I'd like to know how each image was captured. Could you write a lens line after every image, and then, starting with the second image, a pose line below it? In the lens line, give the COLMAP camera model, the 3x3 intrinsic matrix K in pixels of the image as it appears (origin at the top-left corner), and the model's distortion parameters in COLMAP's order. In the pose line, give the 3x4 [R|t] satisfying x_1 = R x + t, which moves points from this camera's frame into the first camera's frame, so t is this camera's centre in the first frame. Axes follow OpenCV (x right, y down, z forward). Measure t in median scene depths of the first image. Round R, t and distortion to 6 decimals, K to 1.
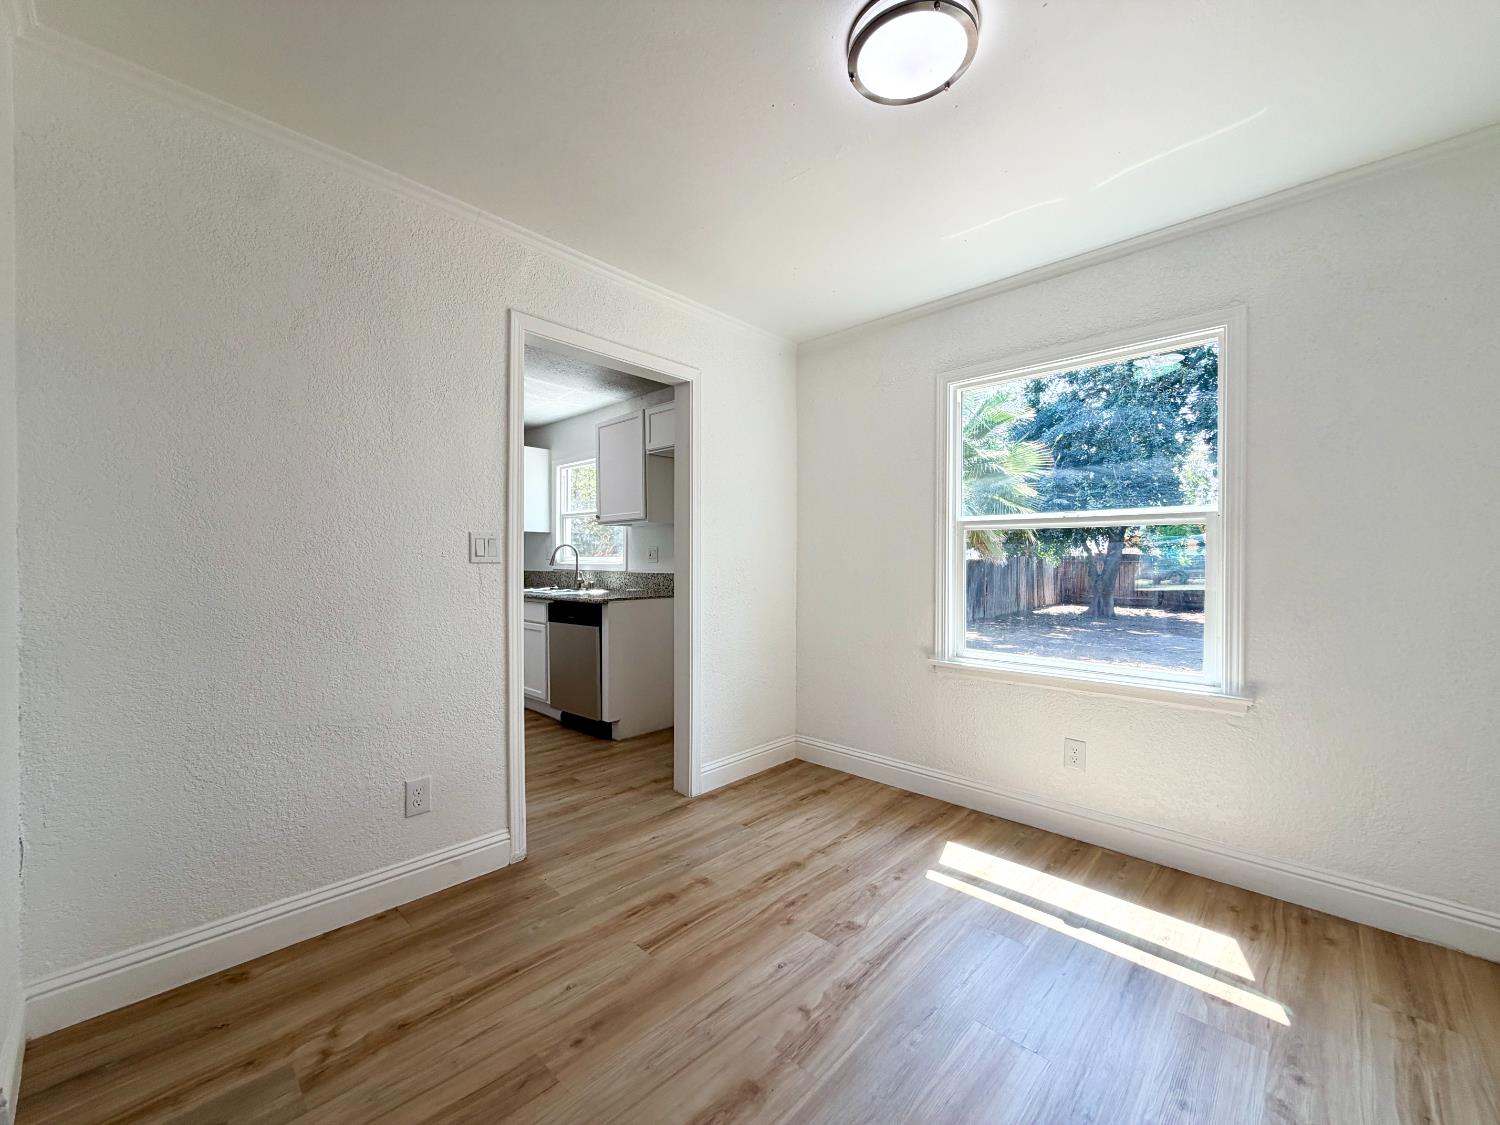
lens RADIAL K [[593.9, 0, 751.3], [0, 593.9, 586.2], [0, 0, 1]] dist [-0.001097, -0.000059]
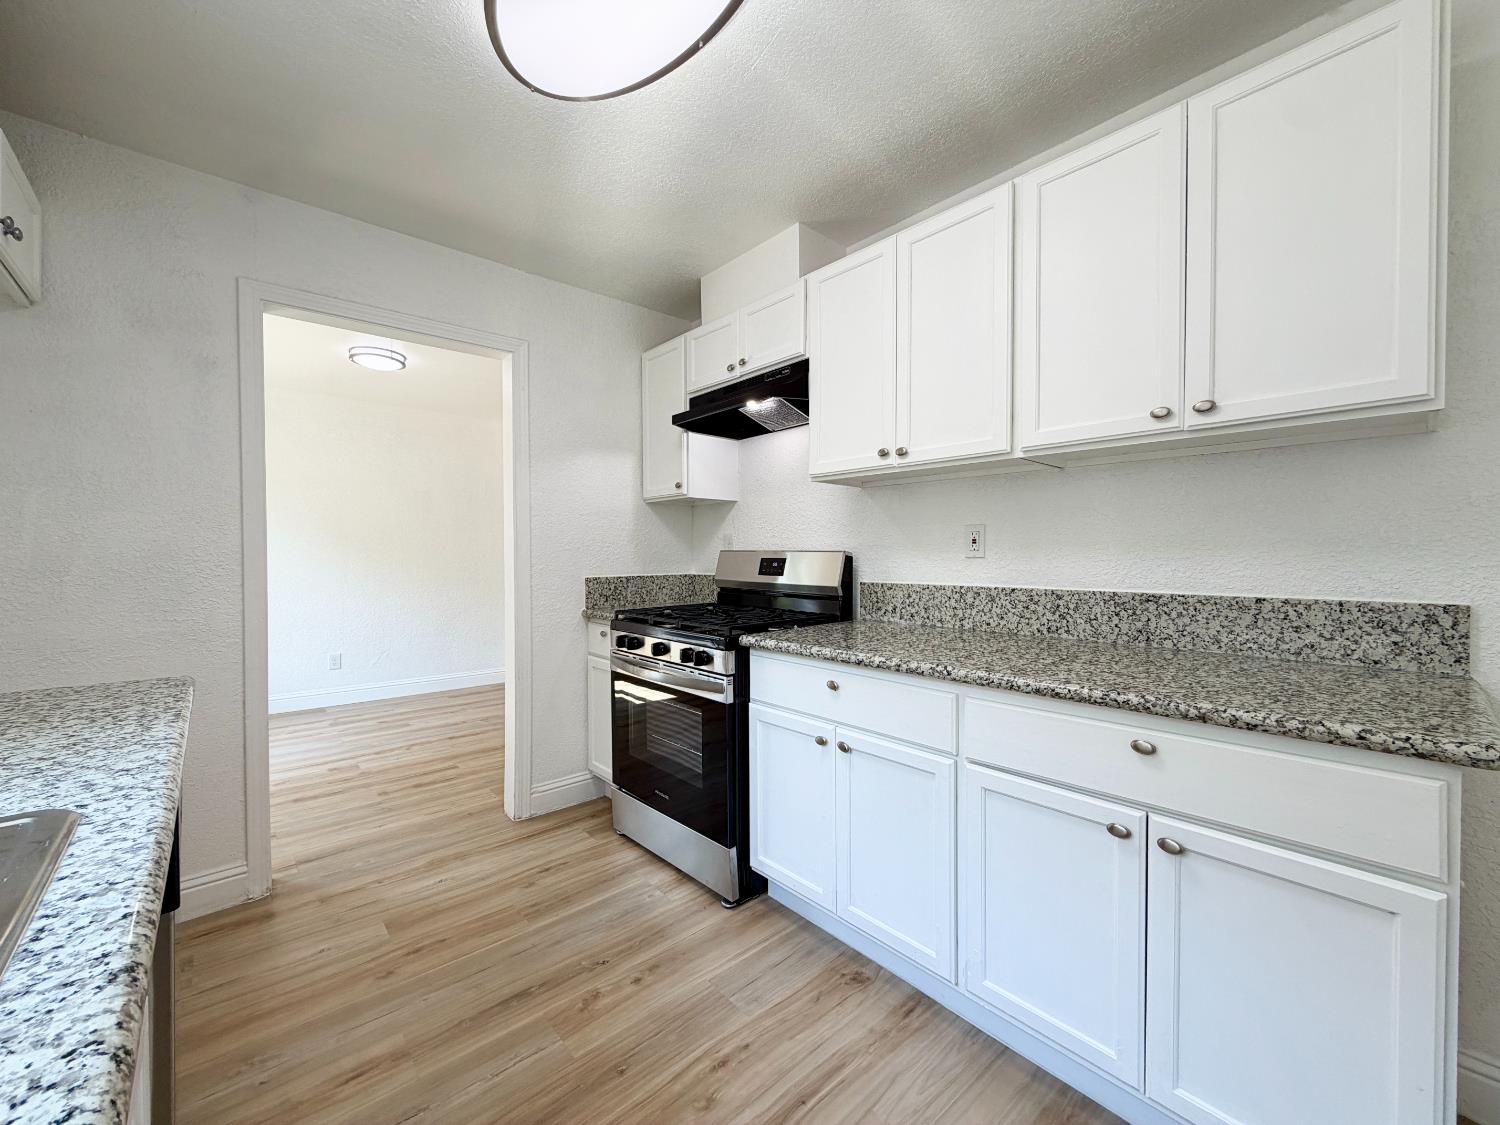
lens RADIAL K [[599.9, 0, 750.0], [0, 599.9, 562.5], [0, 0, 1]] dist [0.000763, 0.000192]
pose [[-0.995850, -0.005468, 0.090847, -1.171483], [-0.000595, 0.998563, 0.053581, -0.118536], [-0.091009, 0.053305, -0.994422, 2.551852]]
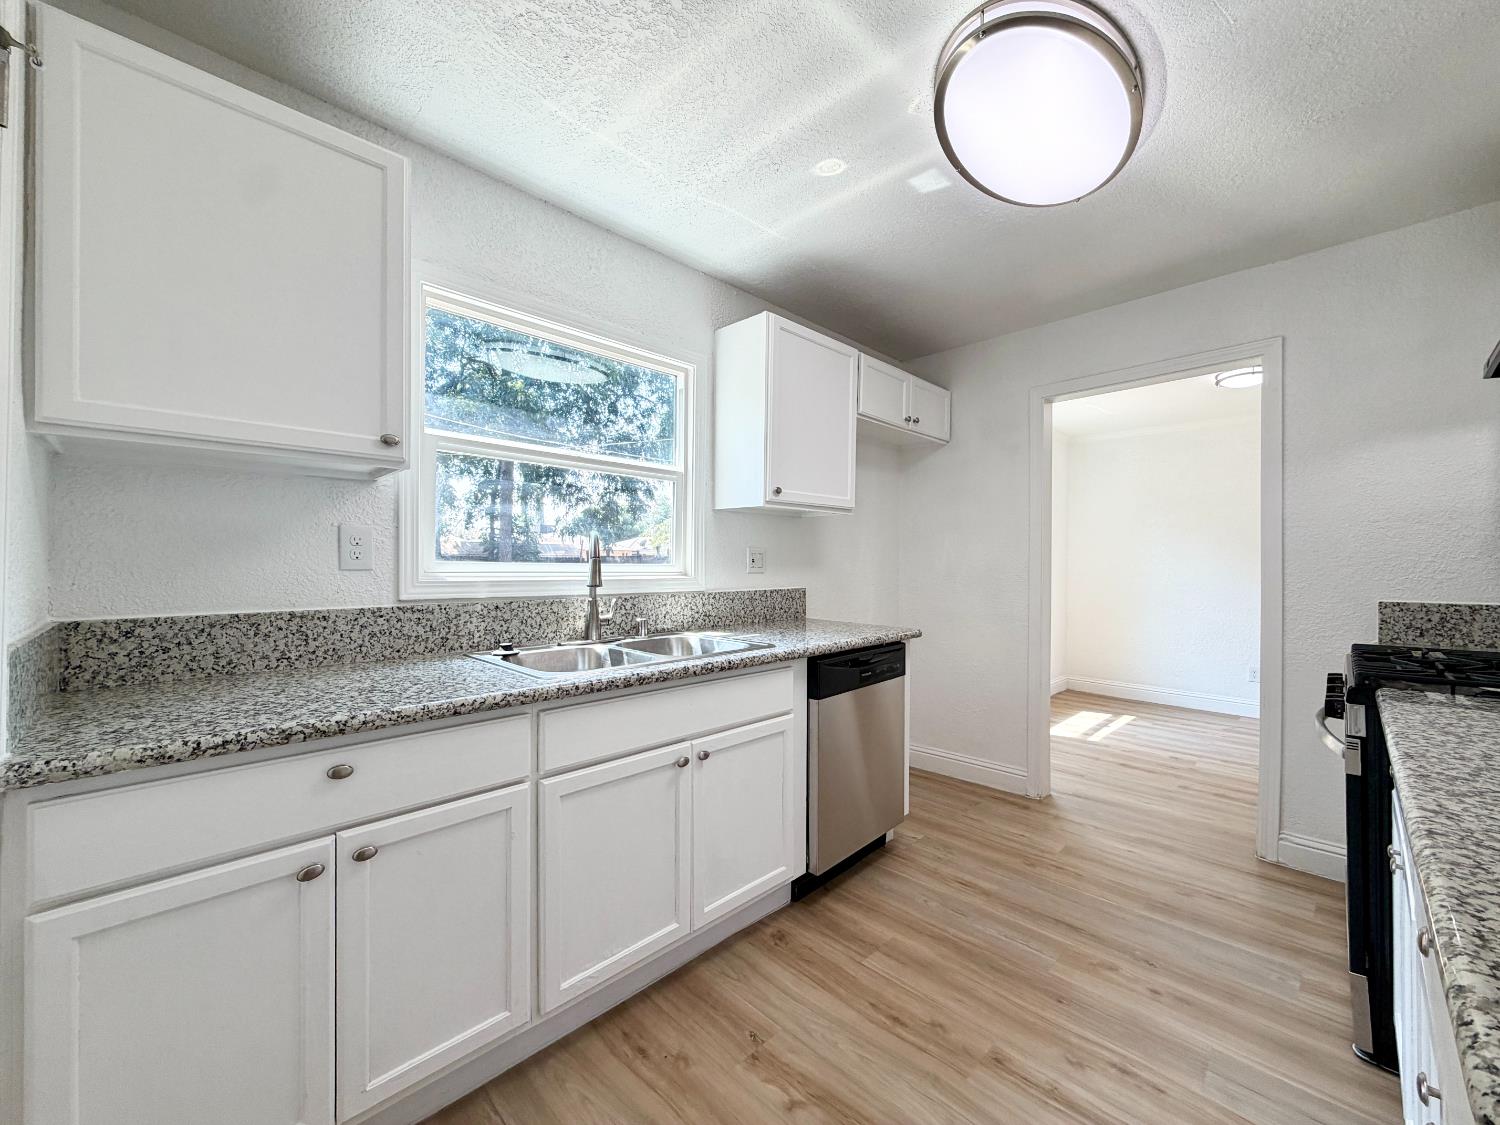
lens RADIAL K [[599.8, 0, 750.0], [0, 599.8, 562.5], [0, 0, 1]] dist [0.020356, 0.000097]
pose [[0.031108, -0.001160, 0.999515, -1.850735], [0.036455, 0.999335, 0.000025, -0.121289], [-0.998851, 0.036436, 0.031130, 2.280499]]
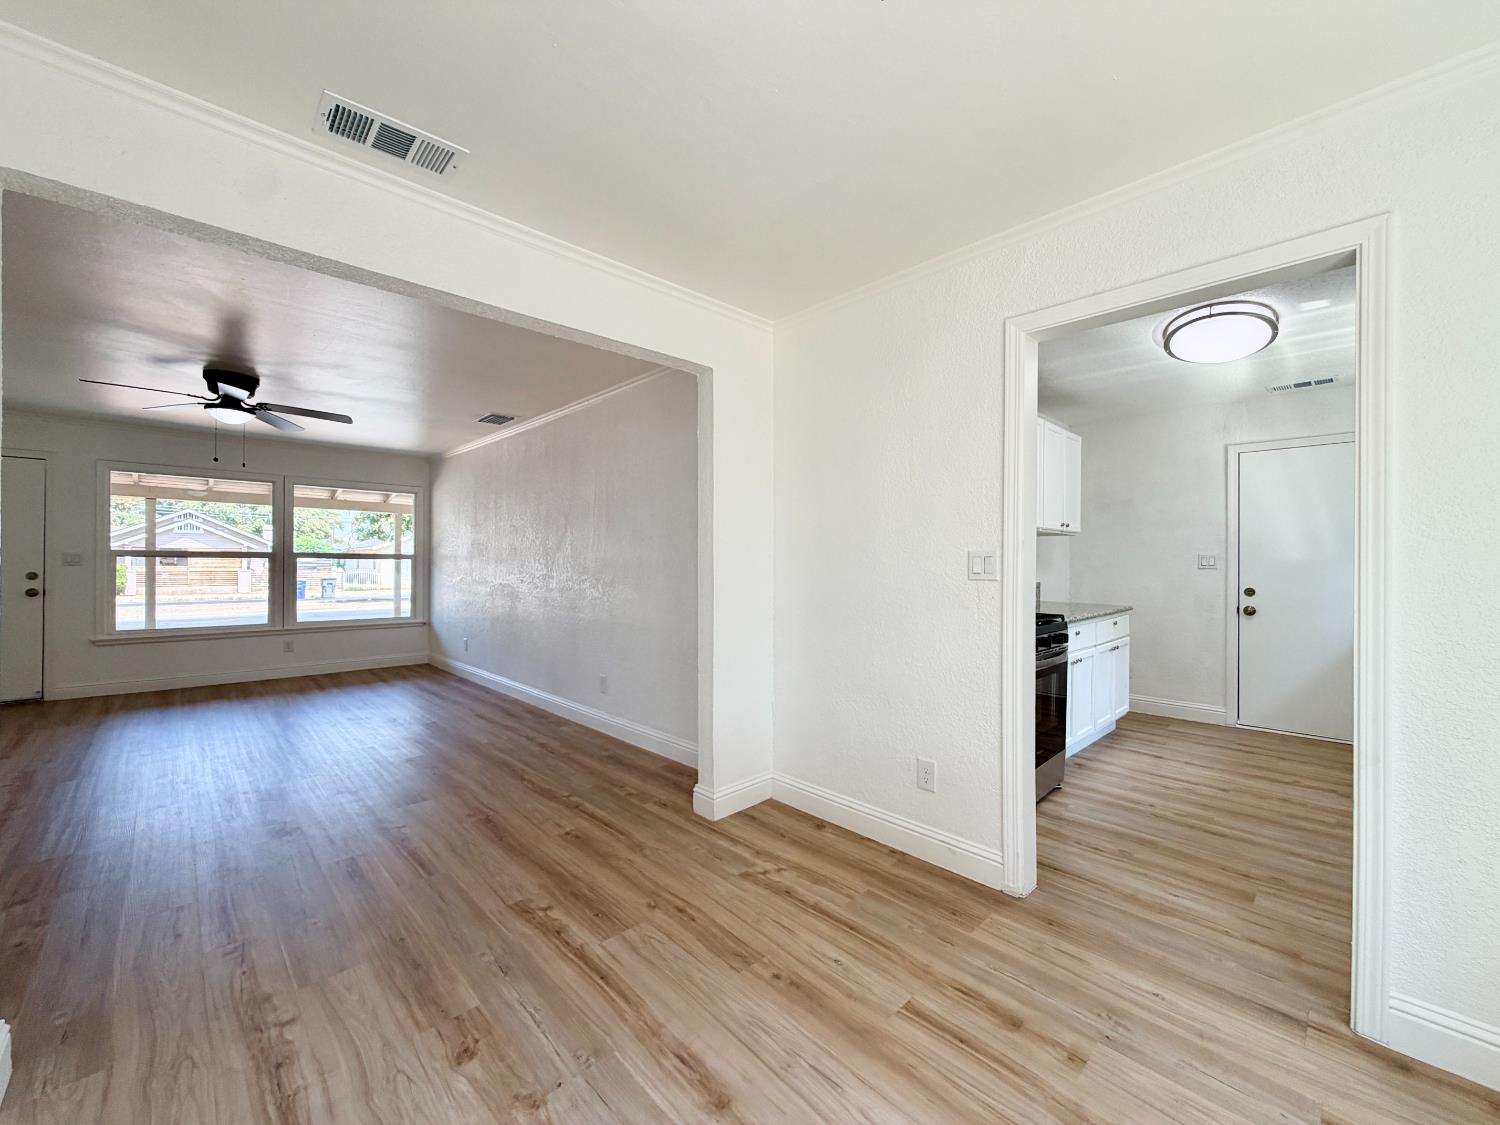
lens RADIAL K [[599.9, 0, 750.0], [0, 599.9, 562.5], [0, 0, 1]] dist [0.000763, 0.000192]
pose [[-0.045085, -0.007160, -0.998957, 0.704088], [-0.046600, 0.998901, -0.005057, -0.052844], [0.997896, 0.046324, -0.045369, 0.715509]]
